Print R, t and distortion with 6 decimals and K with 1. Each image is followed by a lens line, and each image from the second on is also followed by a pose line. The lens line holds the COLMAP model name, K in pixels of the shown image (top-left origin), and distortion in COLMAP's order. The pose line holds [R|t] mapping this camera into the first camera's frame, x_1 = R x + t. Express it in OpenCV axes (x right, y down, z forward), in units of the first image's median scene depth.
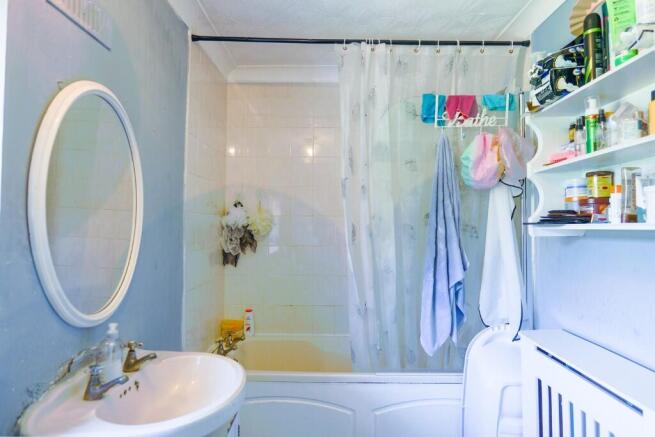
lens RADIAL K [[381.1, 0, 328.4], [0, 381.1, 221.2], [0, 0, 1]] dist [-0.000230, 0.000778]
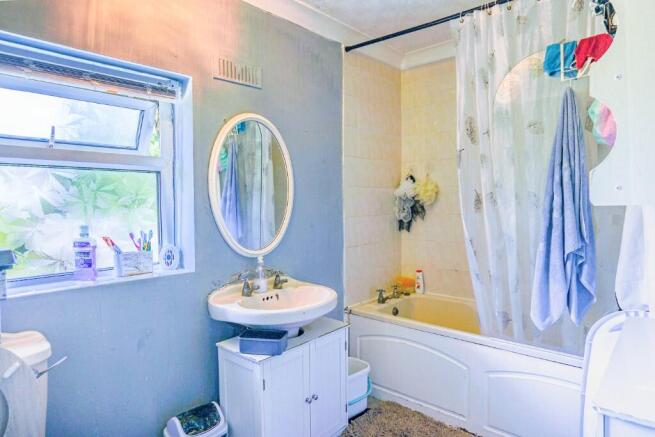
lens RADIAL K [[385.2, 0, 330.7], [0, 385.2, 220.8], [0, 0, 1]] dist [-0.019880, 0.002269]
pose [[0.756062, 0.020956, -0.654165, 0.462098], [0.026667, 0.997671, 0.062782, 0.007754], [0.653957, -0.064911, 0.753742, -0.038681]]
